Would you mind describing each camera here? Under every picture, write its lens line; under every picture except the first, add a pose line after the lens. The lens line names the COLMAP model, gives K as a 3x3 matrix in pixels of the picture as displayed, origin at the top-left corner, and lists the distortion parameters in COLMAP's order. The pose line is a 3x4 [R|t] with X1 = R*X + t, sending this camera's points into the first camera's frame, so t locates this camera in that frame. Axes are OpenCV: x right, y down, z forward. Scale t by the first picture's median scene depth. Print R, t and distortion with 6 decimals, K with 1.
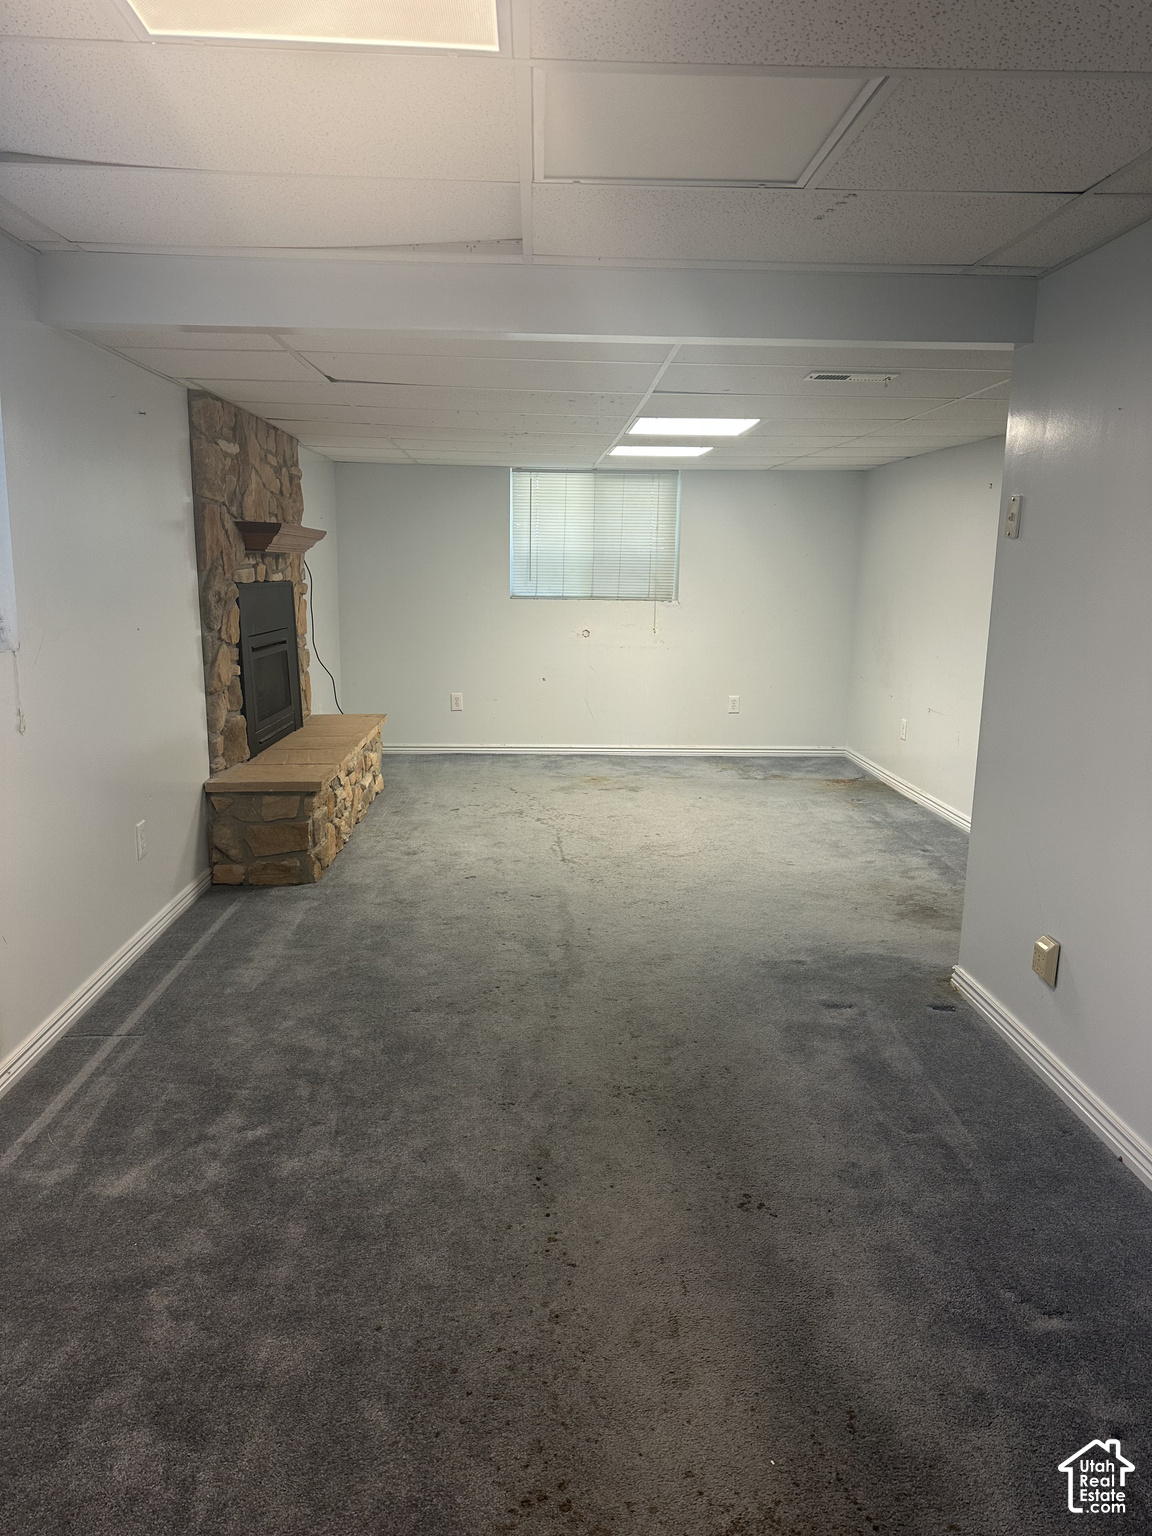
lens RADIAL K [[1072.1, 0, 576.0], [0, 1072.1, 768.0], [0, 0, 1]] dist [0.006542, -0.030616]
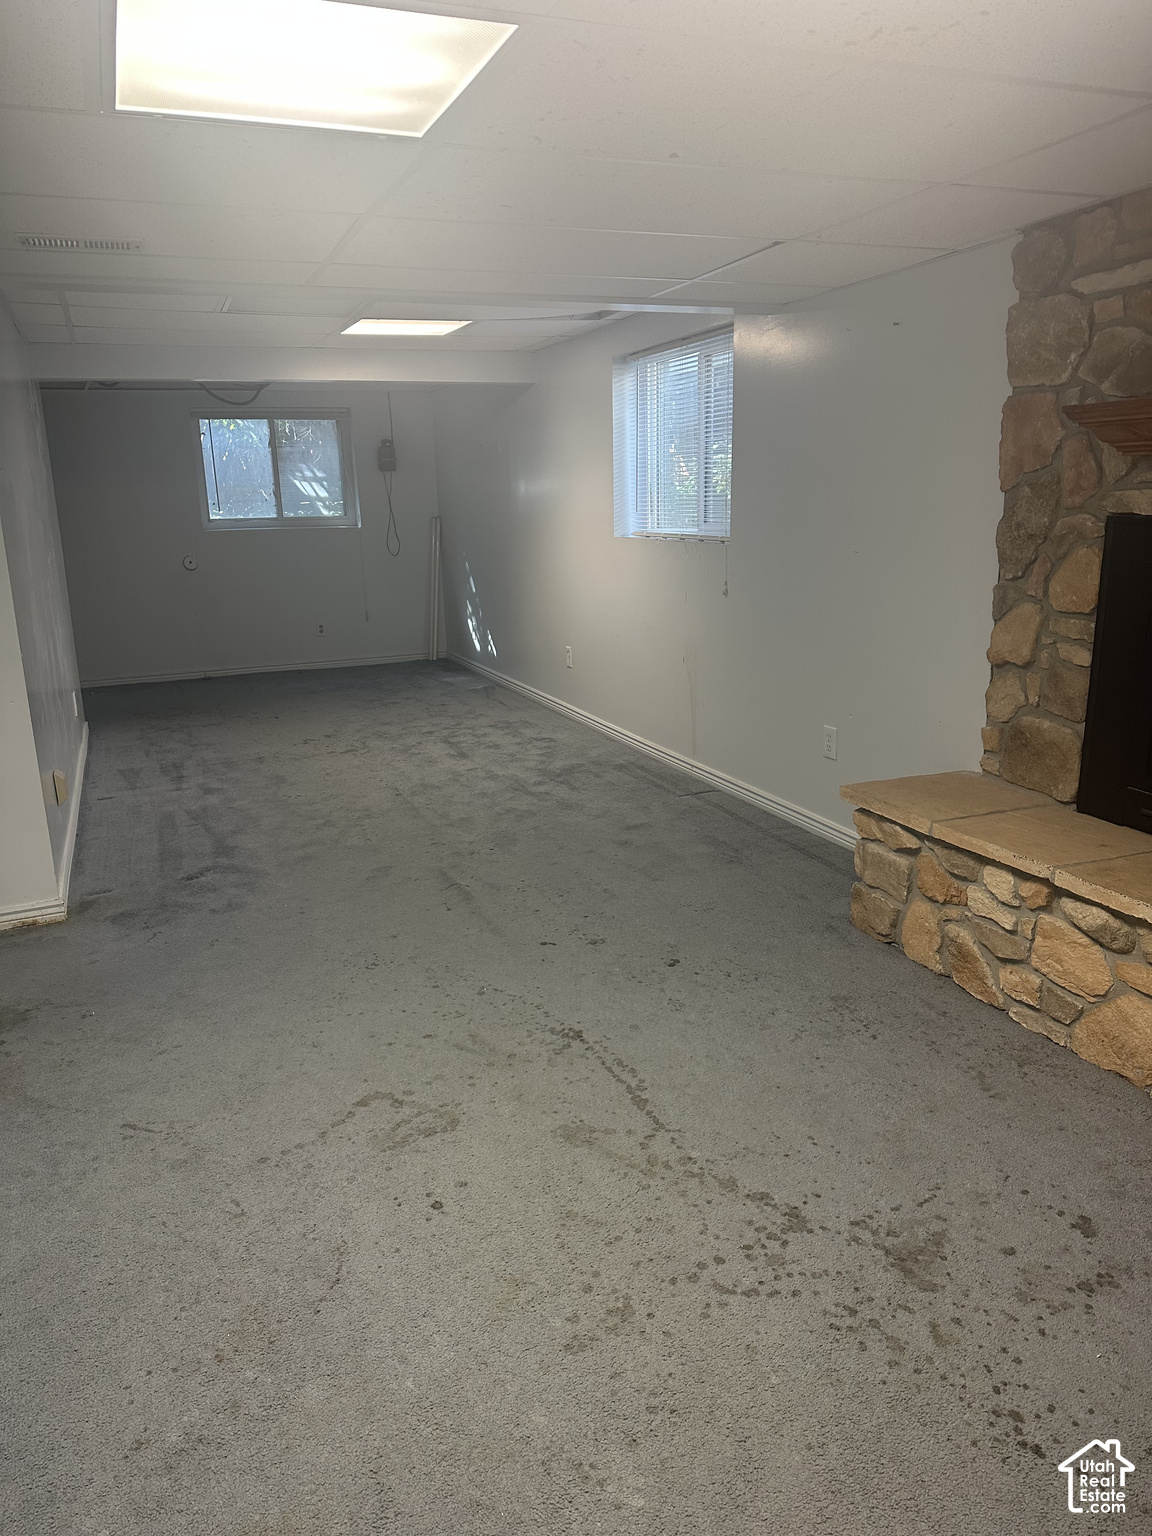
lens RADIAL K [[1072.1, 0, 576.0], [0, 1072.1, 768.0], [0, 0, 1]] dist [0.006542, -0.030616]
pose [[-0.943608, 0.086016, -0.319696, 0.150765], [-0.052482, 0.914583, 0.400978, -0.254143], [0.326879, 0.395144, -0.858494, 1.401496]]
